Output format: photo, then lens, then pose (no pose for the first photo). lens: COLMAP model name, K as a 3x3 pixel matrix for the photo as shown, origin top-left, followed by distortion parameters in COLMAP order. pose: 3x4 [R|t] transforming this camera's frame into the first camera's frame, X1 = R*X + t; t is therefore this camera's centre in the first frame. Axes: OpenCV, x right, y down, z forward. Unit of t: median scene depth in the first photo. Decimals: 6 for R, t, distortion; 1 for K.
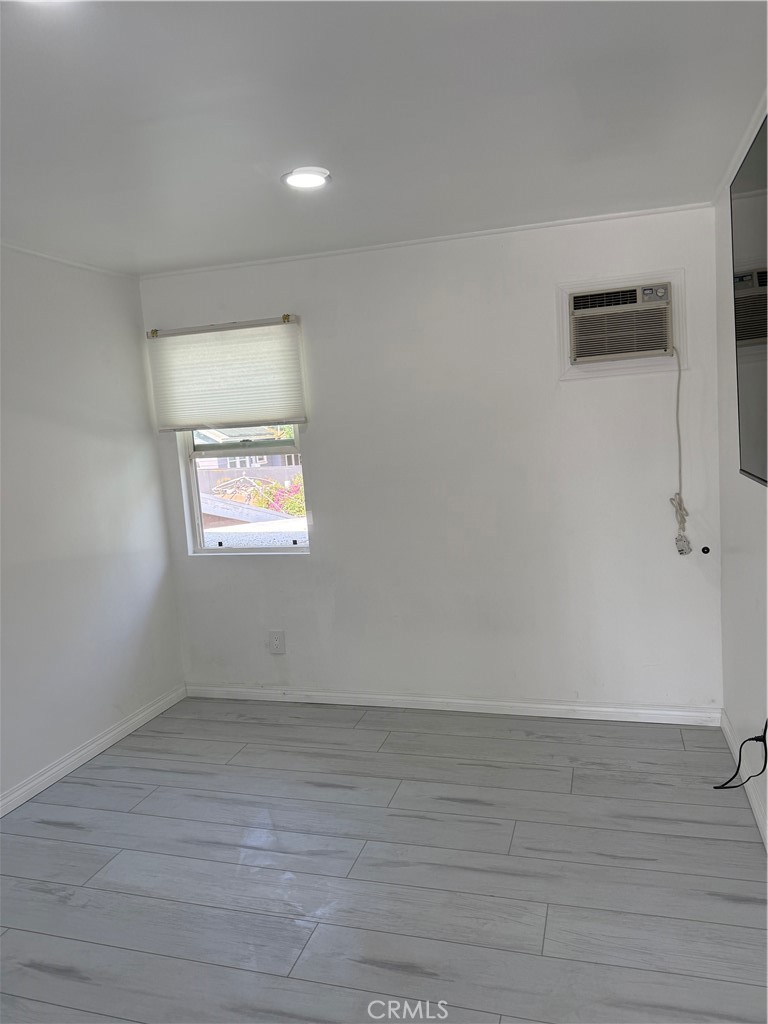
lens RADIAL K [[709.9, 0, 384.0], [0, 709.9, 512.0], [0, 0, 1]] dist [0.031428, -0.037254]
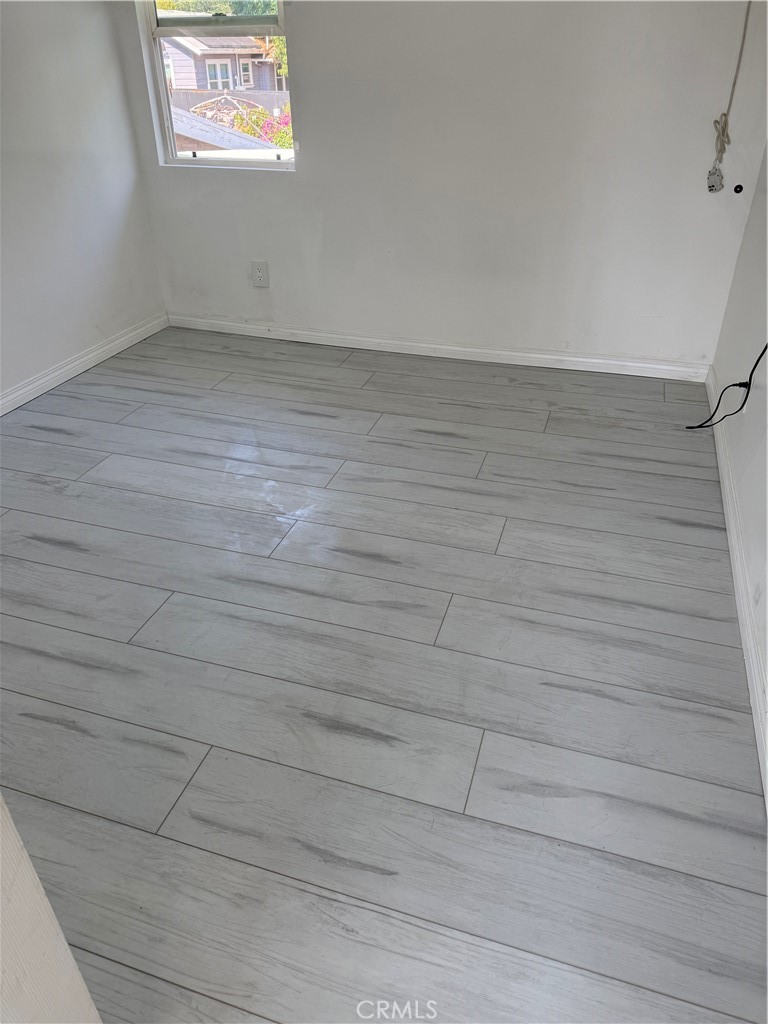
lens RADIAL K [[701.4, 0, 379.9], [0, 701.4, 501.8], [0, 0, 1]] dist [0.091674, -0.114485]
pose [[0.998228, 0.057158, 0.016518, 0.011629], [-0.058797, 0.905237, 0.420819, 0.064697], [0.009100, -0.421045, 0.906994, 0.023389]]
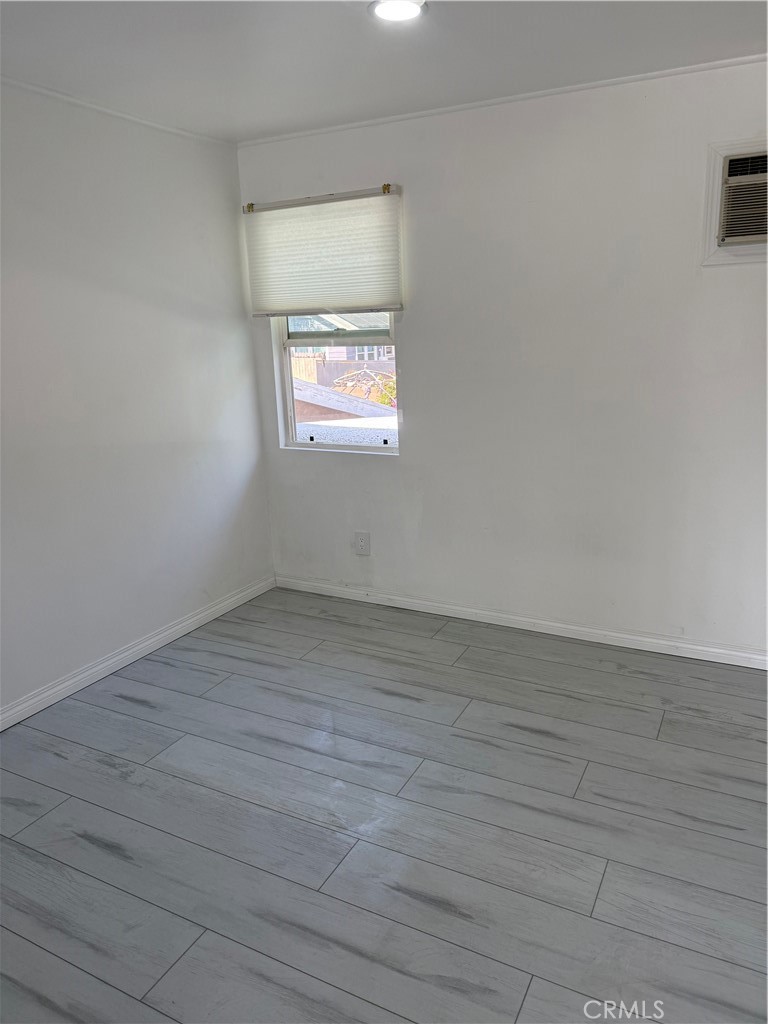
lens RADIAL K [[690.8, 0, 384.0], [0, 690.8, 512.0], [0, 0, 1]] dist [0.064304, -0.098836]
pose [[0.980647, 0.077702, -0.179703, 0.056898], [-0.050341, 0.987084, 0.152089, -0.005428], [0.189200, -0.140099, 0.971893, 0.112849]]
